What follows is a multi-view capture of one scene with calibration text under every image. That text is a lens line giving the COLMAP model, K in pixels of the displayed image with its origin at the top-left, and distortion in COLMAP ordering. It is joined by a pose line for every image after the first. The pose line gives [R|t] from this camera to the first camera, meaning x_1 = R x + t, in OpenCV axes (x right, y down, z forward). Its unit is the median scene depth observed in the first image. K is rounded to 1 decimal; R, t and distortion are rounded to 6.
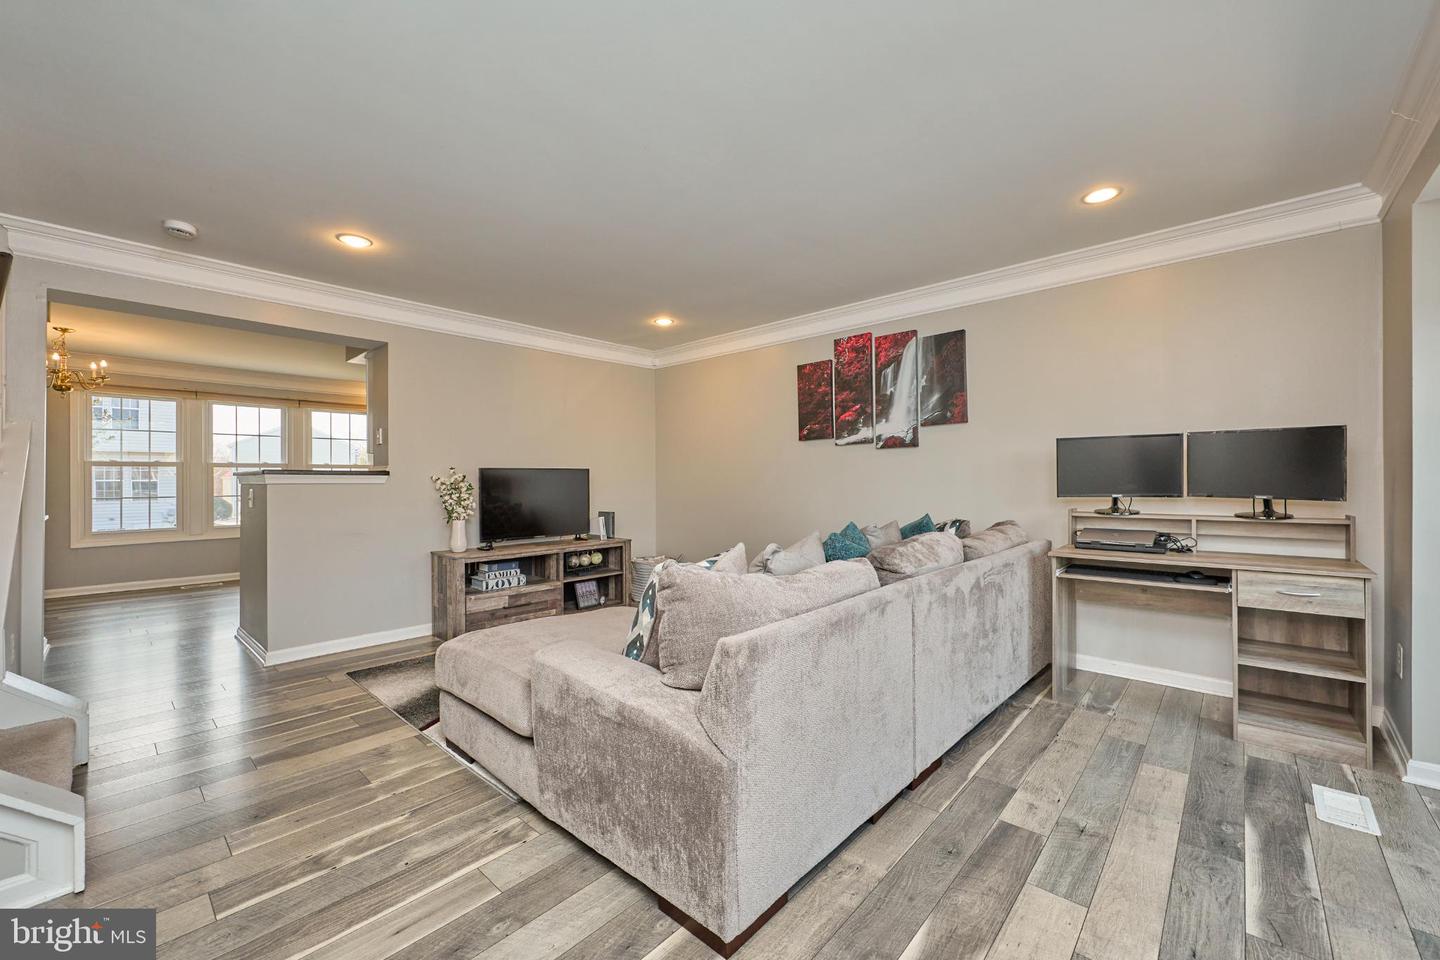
lens RADIAL K [[576.1, 0, 725.2], [0, 576.1, 480.6], [0, 0, 1]] dist [-0.002749, -0.000994]
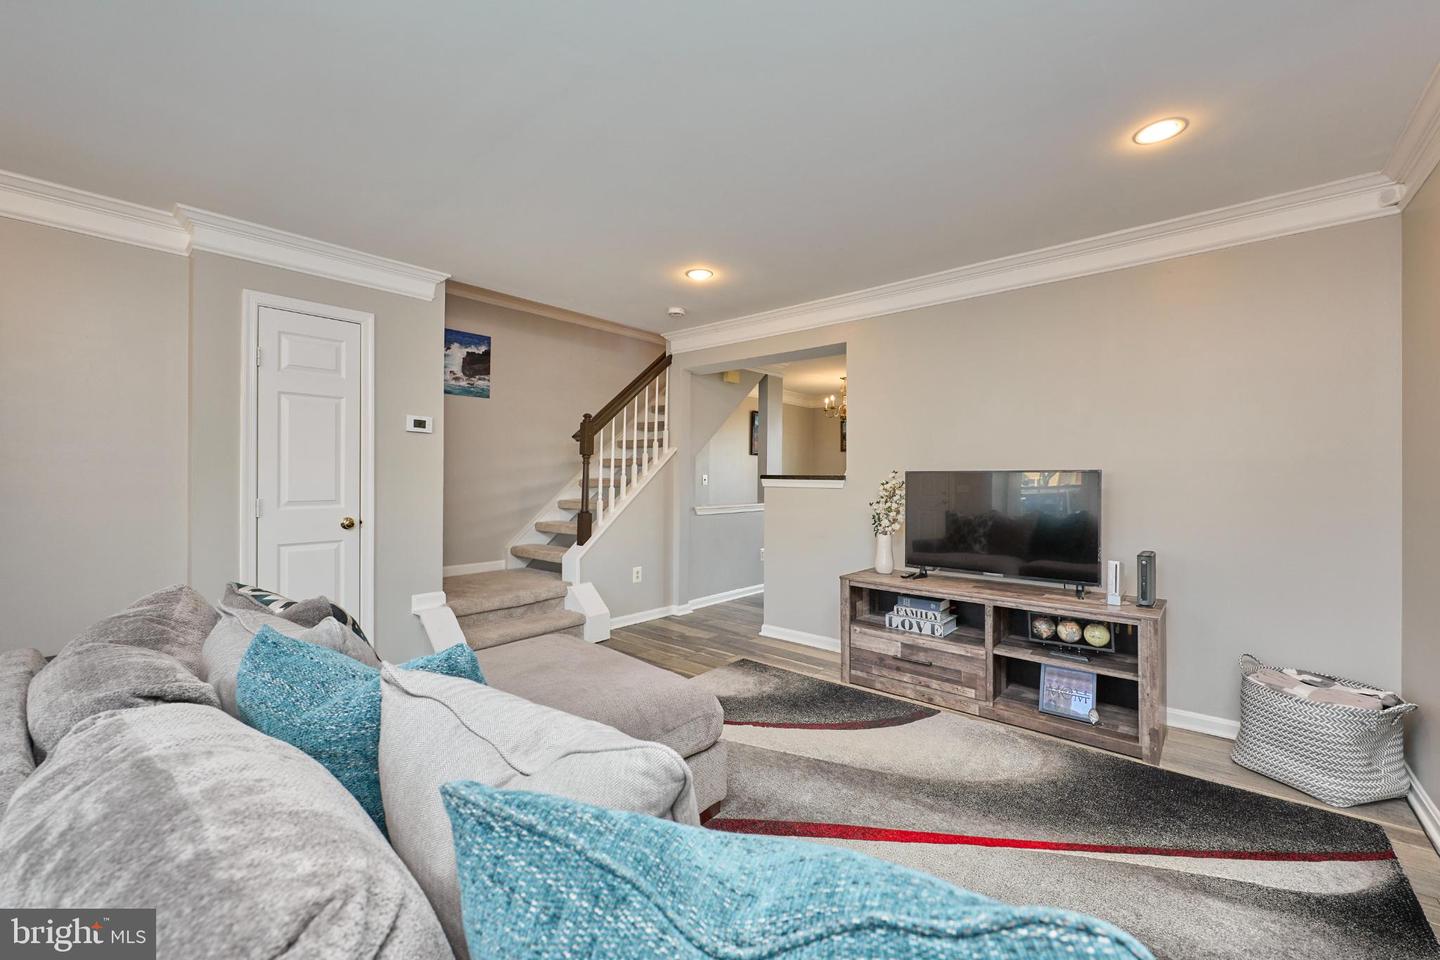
lens RADIAL K [[576.1, 0, 719.0], [0, 576.1, 482.0], [0, 0, 1]] dist [-0.002749, -0.000994]
pose [[0.002174, 0.008533, -0.999961, 0.354714], [-0.006398, 0.999943, 0.008519, -0.011740], [0.999977, 0.006379, 0.002229, 0.745569]]
